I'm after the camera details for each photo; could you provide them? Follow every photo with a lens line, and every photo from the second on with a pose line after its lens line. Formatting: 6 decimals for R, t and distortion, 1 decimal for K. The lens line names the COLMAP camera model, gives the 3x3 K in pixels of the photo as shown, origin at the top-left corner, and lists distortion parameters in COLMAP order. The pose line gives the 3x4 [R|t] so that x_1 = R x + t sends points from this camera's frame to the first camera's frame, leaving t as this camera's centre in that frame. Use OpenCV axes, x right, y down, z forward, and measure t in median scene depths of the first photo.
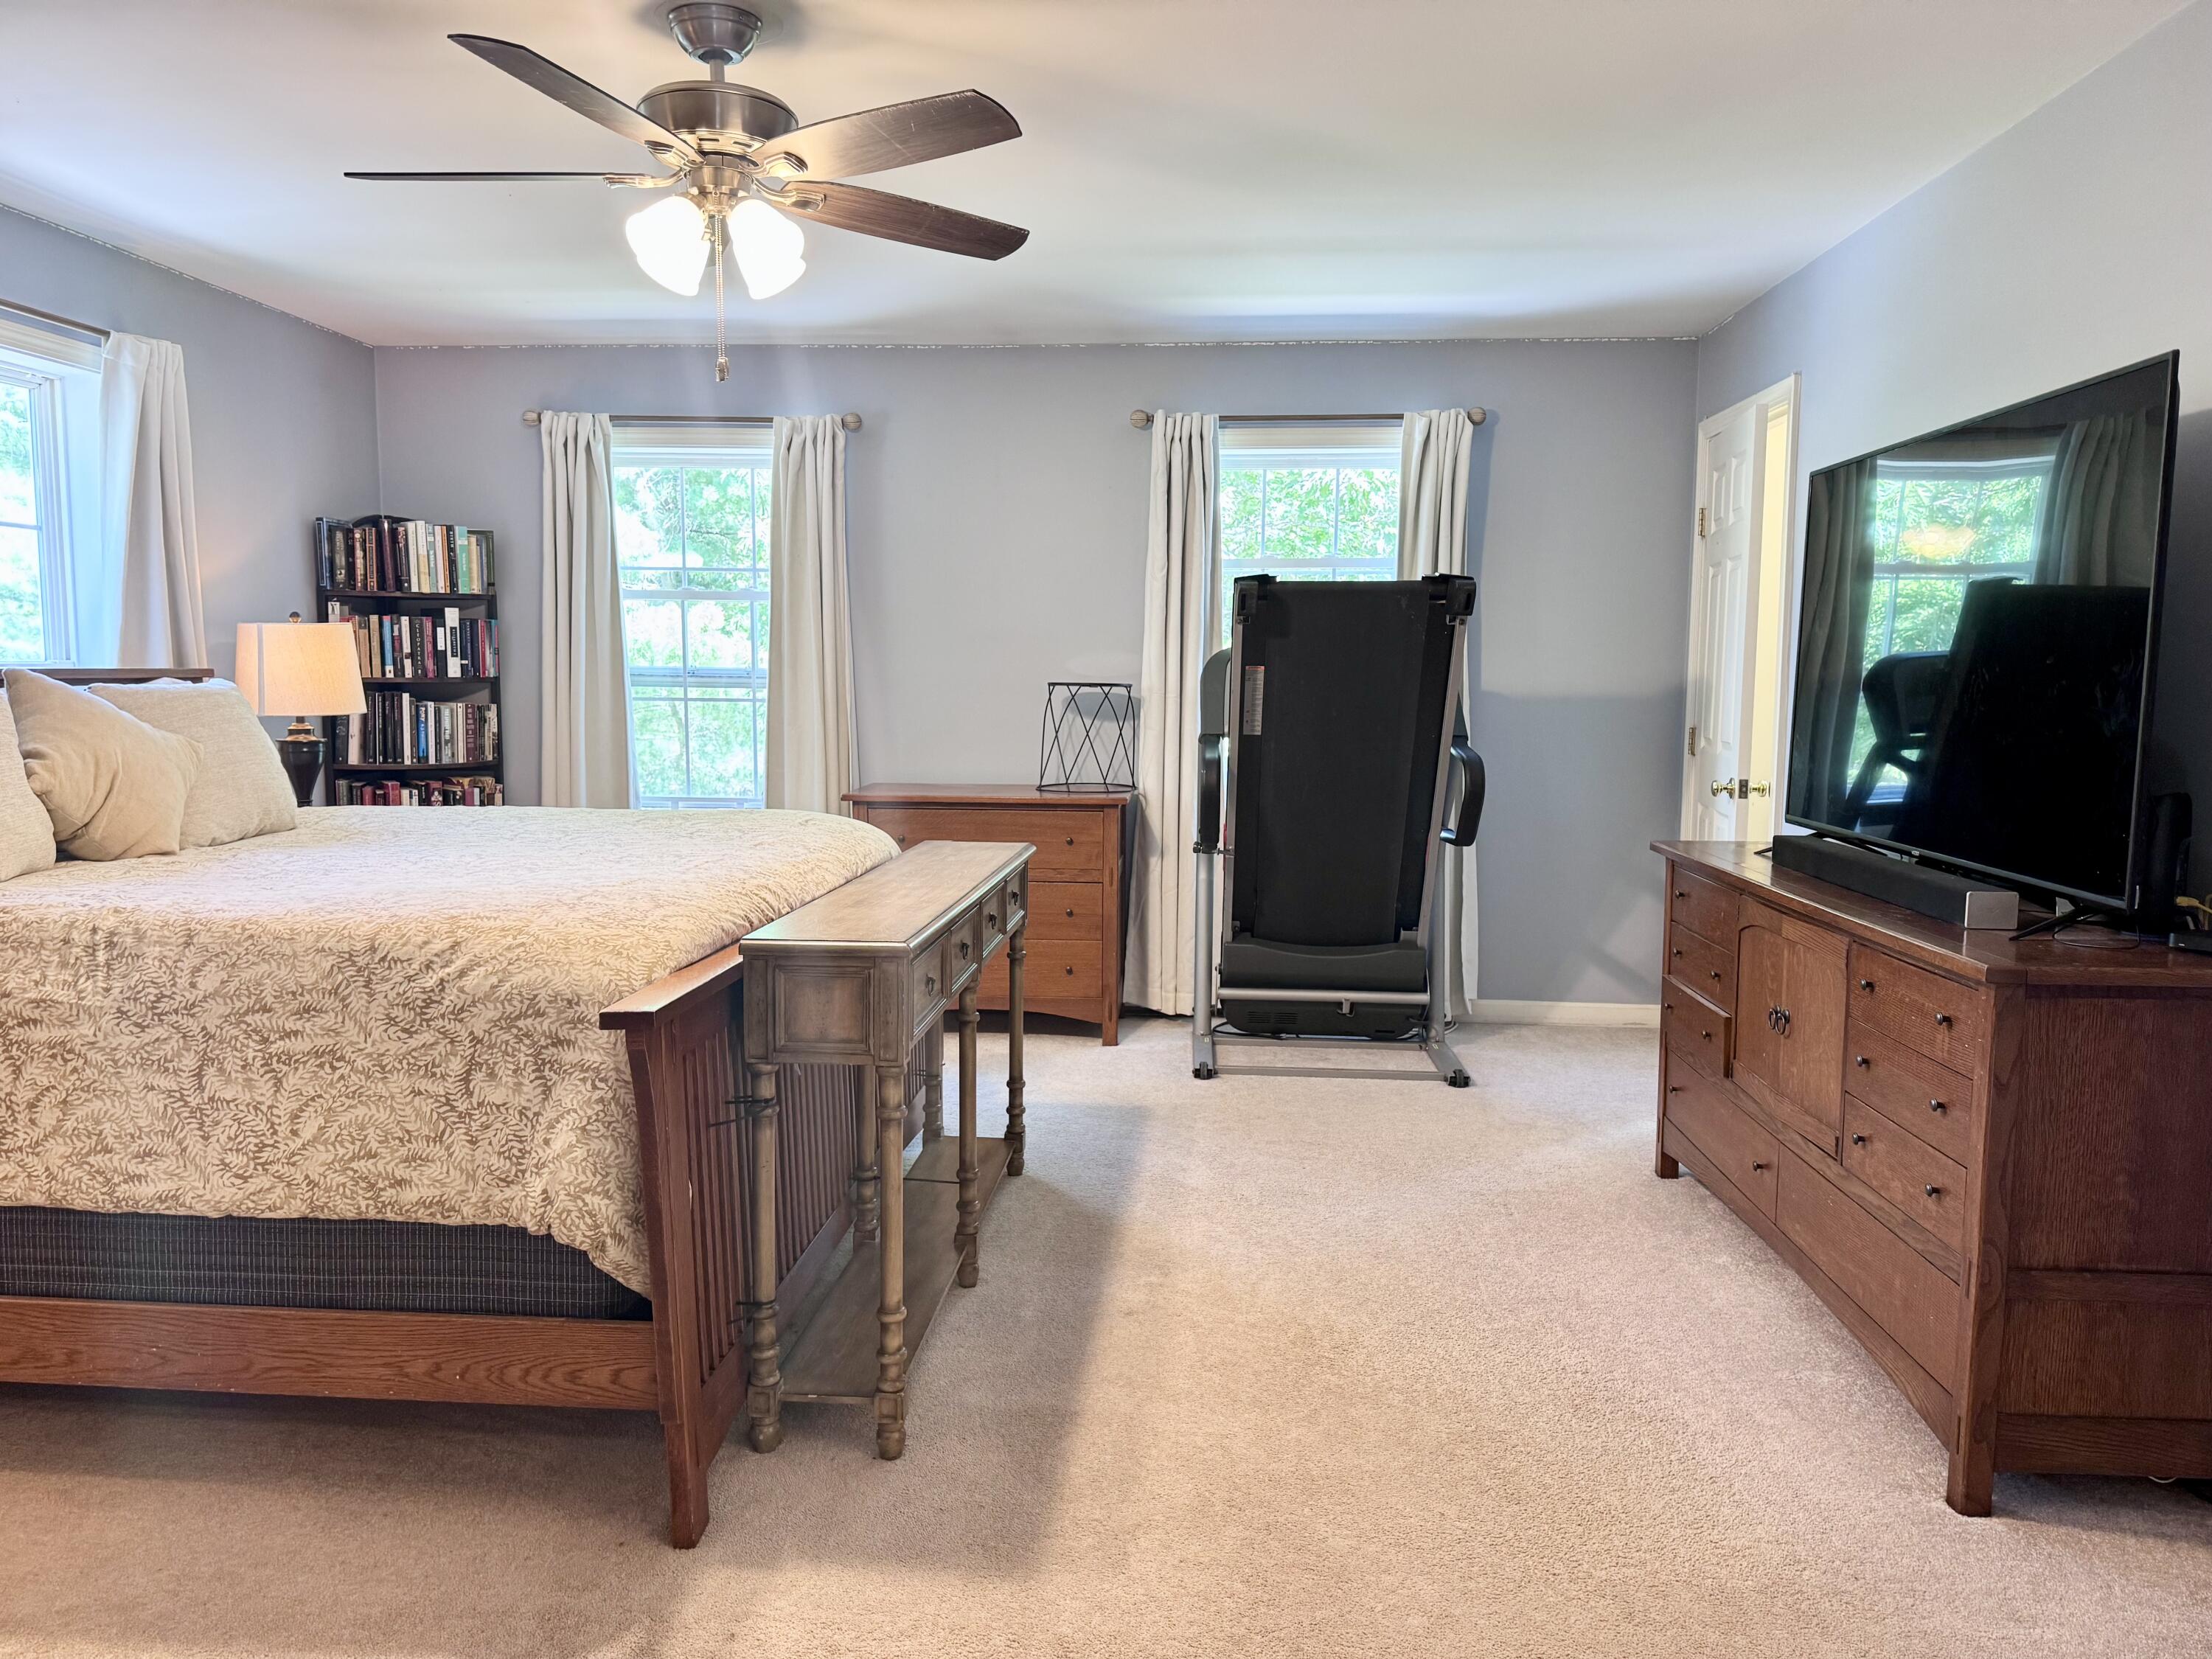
lens RADIAL K [[1517.3, 0, 1118.0], [0, 1517.3, 827.0], [0, 0, 1]] dist [0.041678, -0.061172]
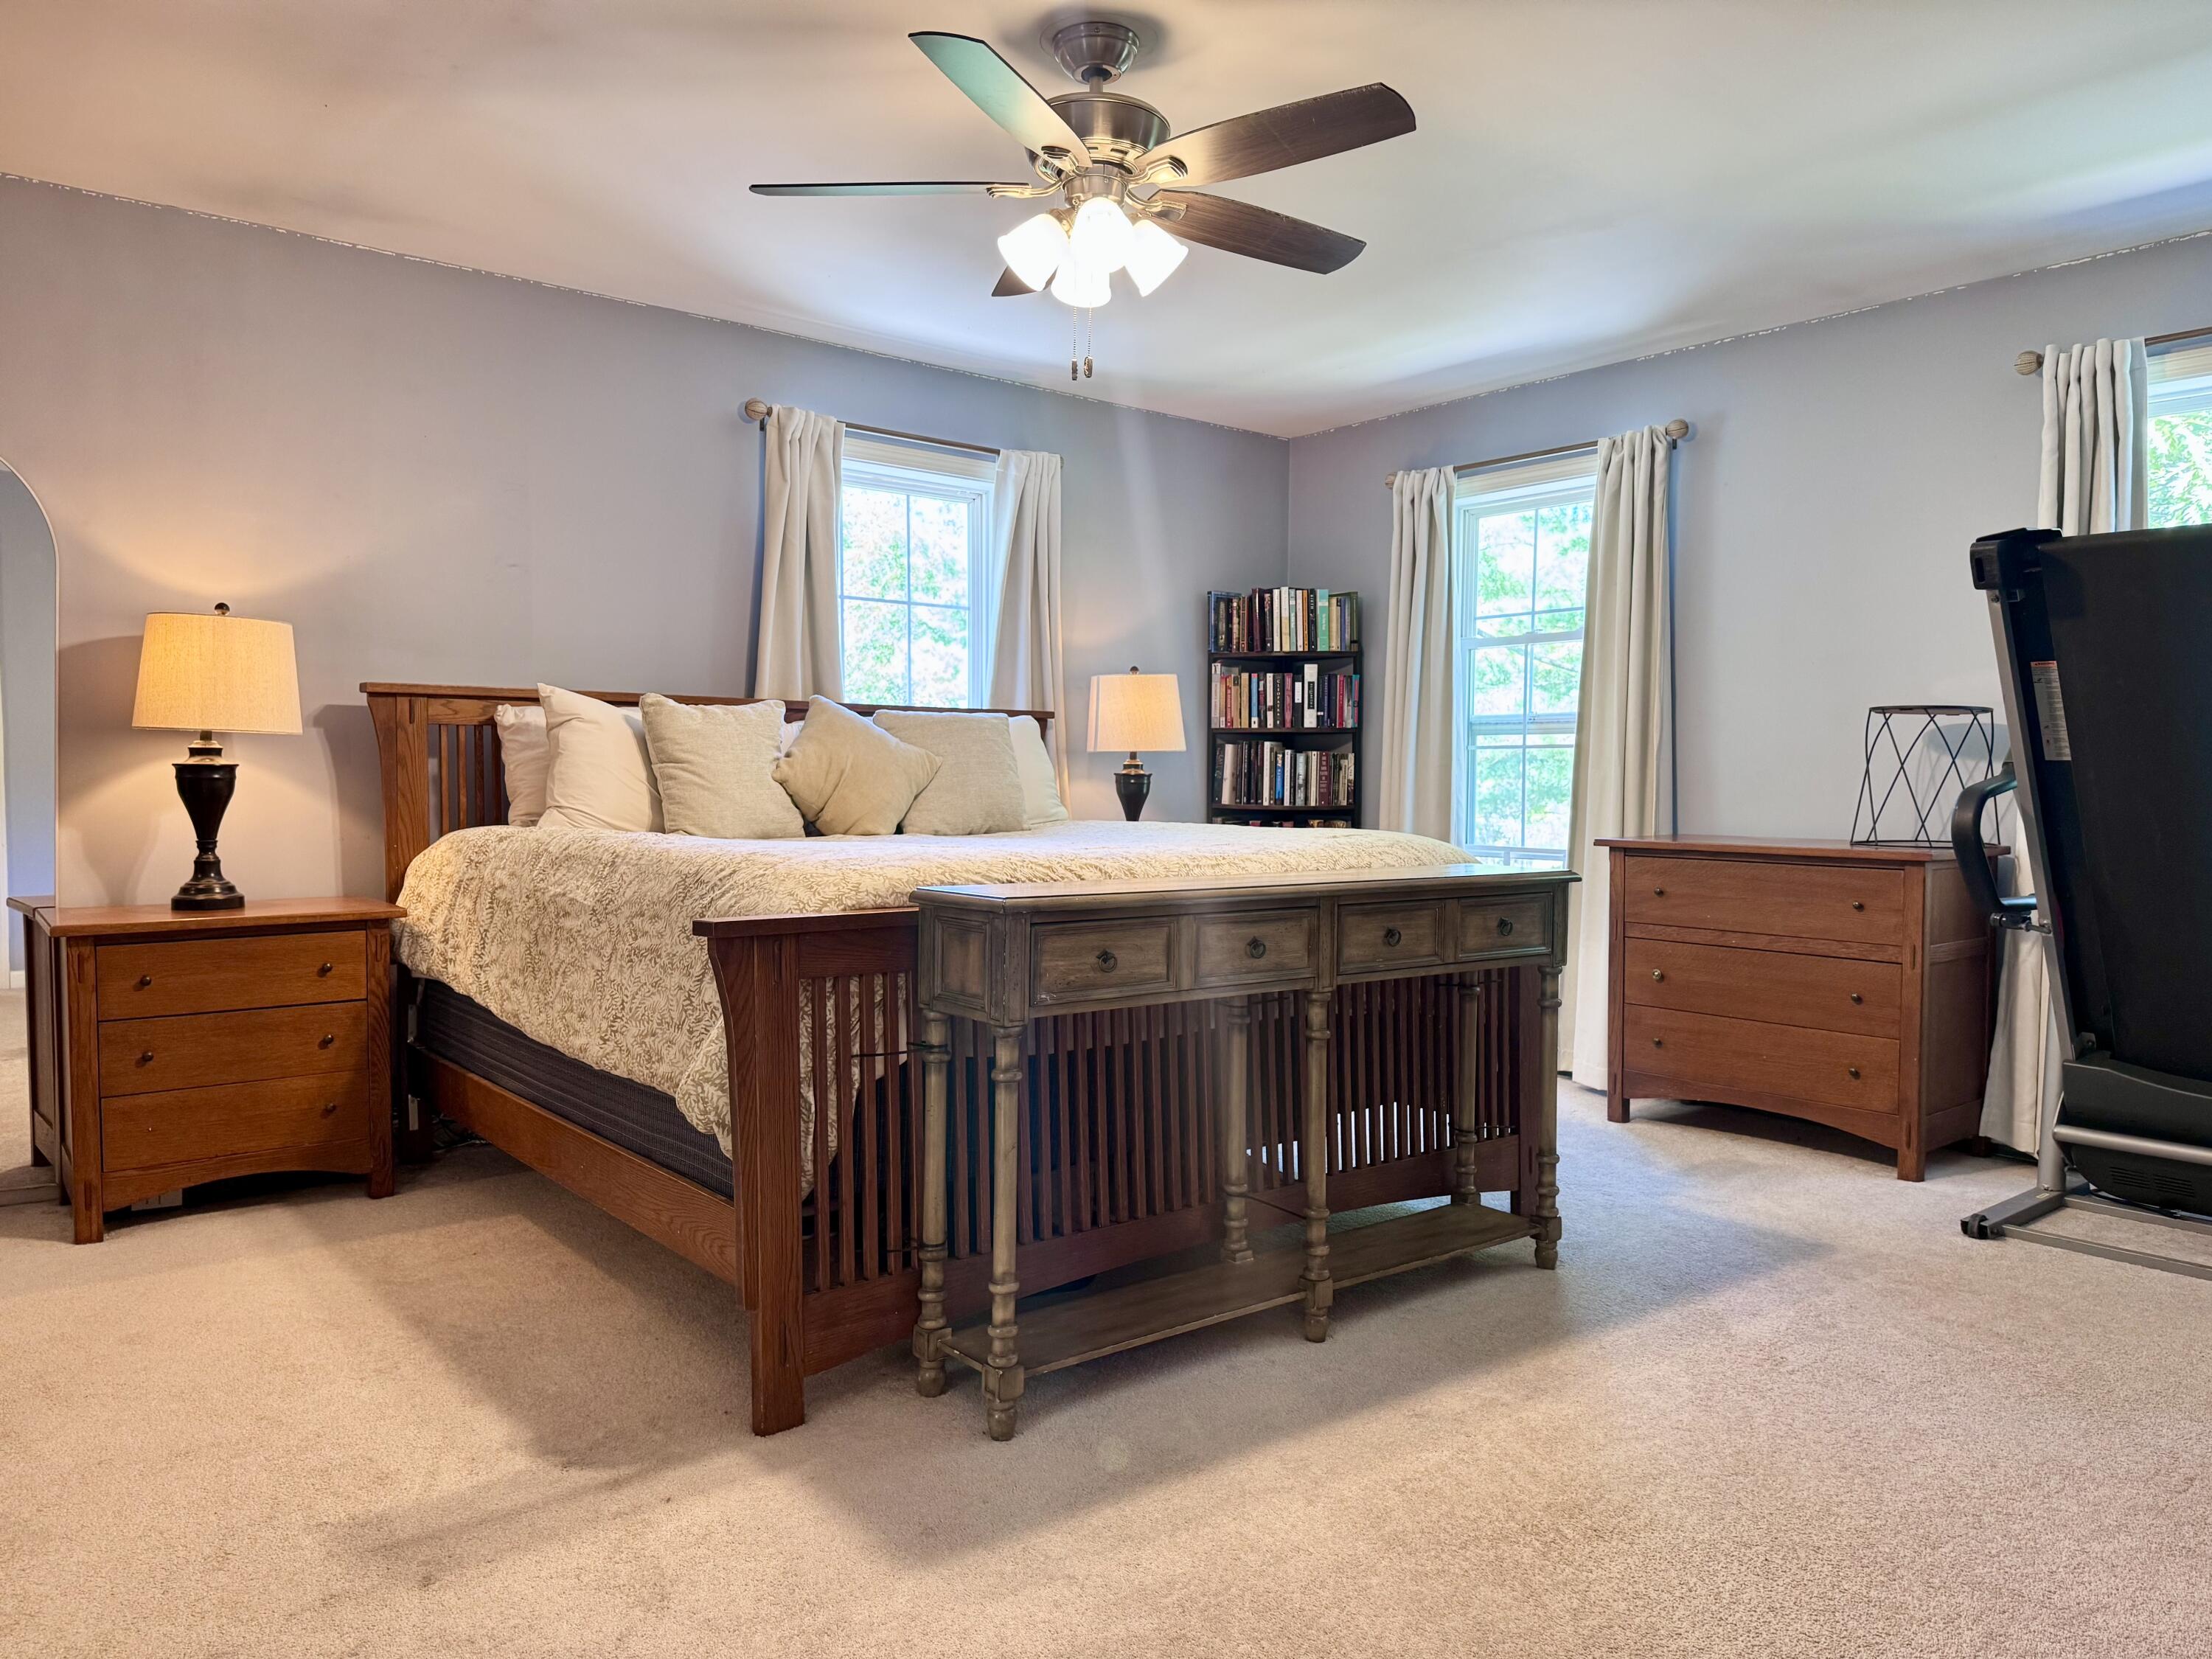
lens RADIAL K [[1547.0, 0, 1200.5], [0, 1547.0, 845.6], [0, 0, 1]] dist [0.169784, -0.282606]
pose [[0.684335, 0.025310, -0.728729, 0.333396], [-0.075067, 0.996533, -0.035884, 0.033235], [0.725294, 0.079260, 0.683862, 0.193165]]
